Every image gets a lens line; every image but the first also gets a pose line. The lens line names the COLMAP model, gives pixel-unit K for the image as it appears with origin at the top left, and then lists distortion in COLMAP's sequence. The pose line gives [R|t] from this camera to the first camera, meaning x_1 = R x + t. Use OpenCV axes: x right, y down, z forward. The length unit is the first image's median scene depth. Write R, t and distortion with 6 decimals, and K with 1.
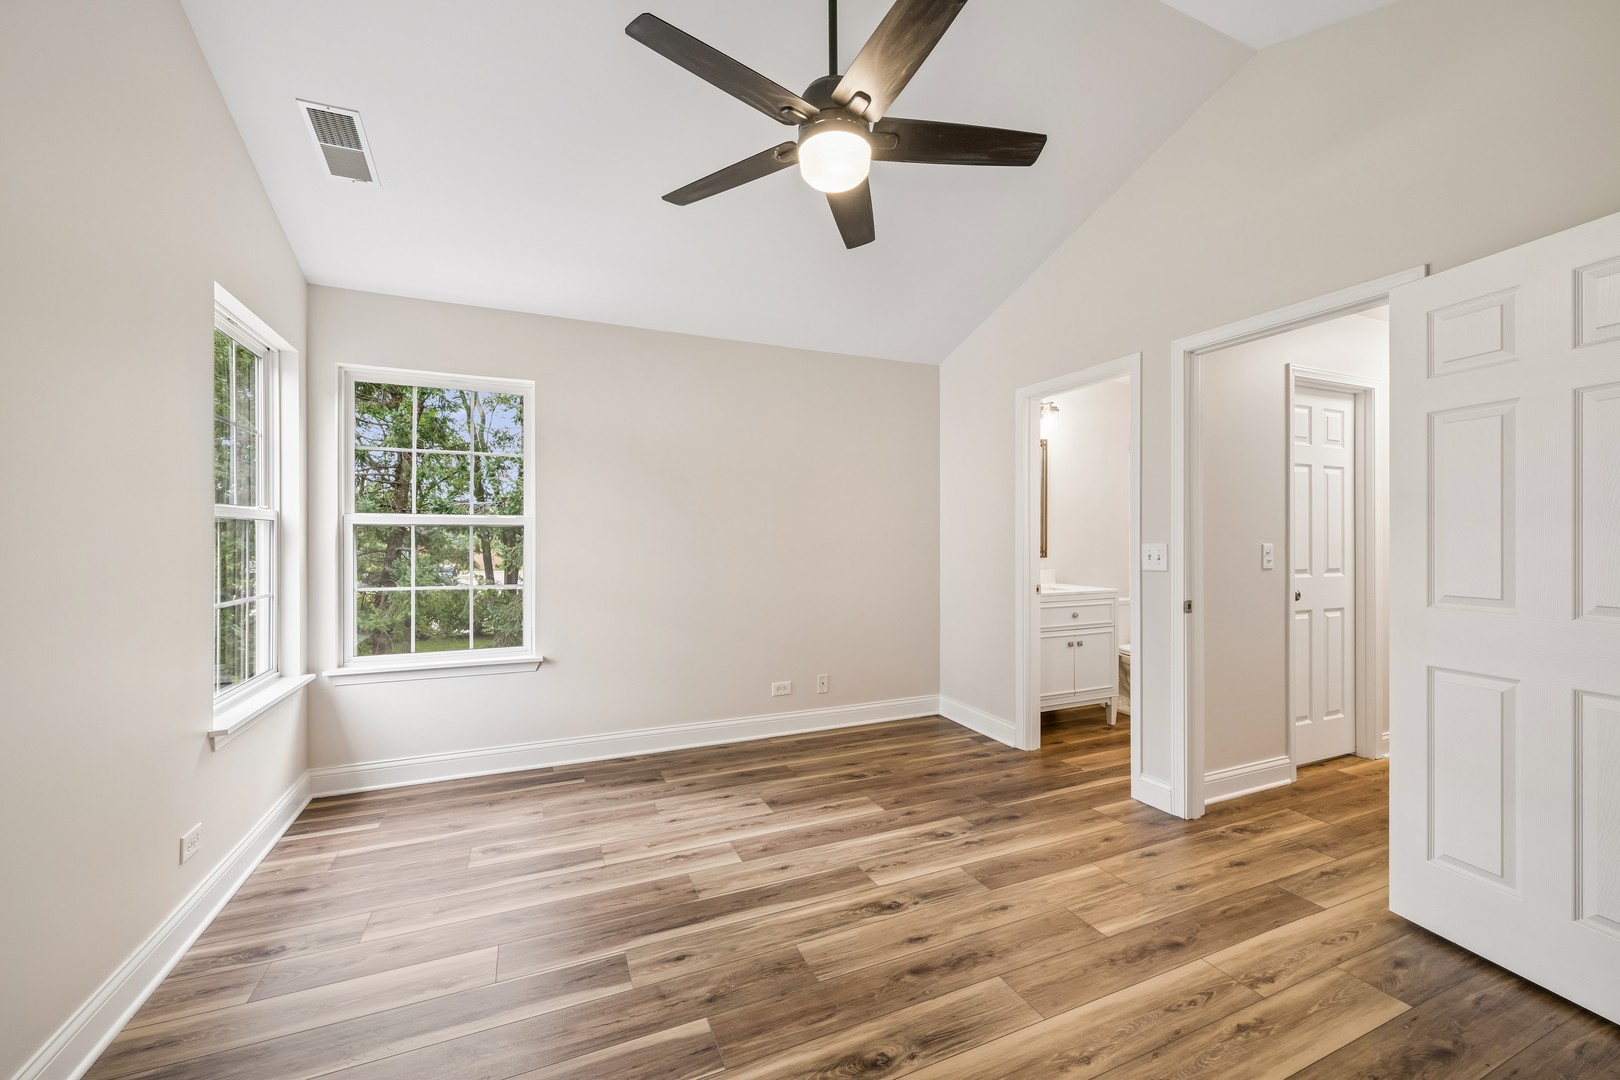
lens RADIAL K [[646.0, 0, 812.3], [0, 646.0, 548.3], [0, 0, 1]] dist [0.001222, 0.000028]
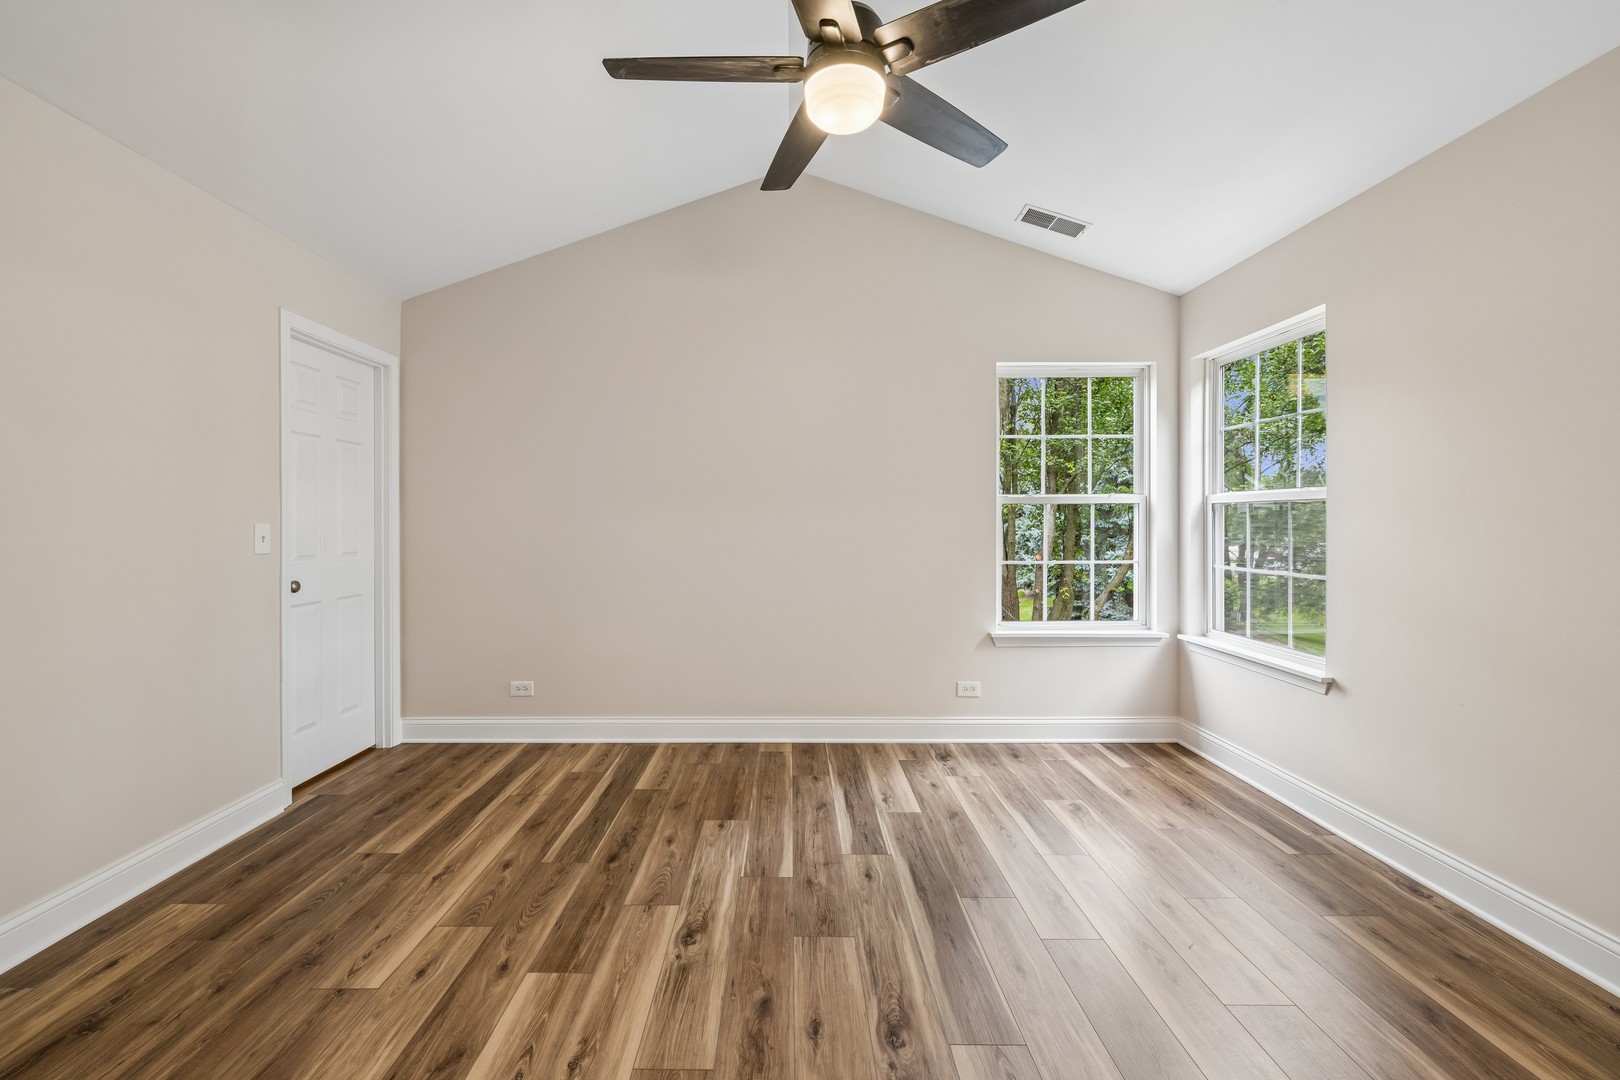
lens RADIAL K [[657.7, 0, 778.2], [0, 657.7, 527.8], [0, 0, 1]] dist [0.001291, 0.000177]
pose [[-0.425262, 0.010724, -0.905007, 0.799913], [-0.008783, 0.999834, 0.015975, -0.012703], [0.905027, 0.014742, -0.425098, 1.150640]]
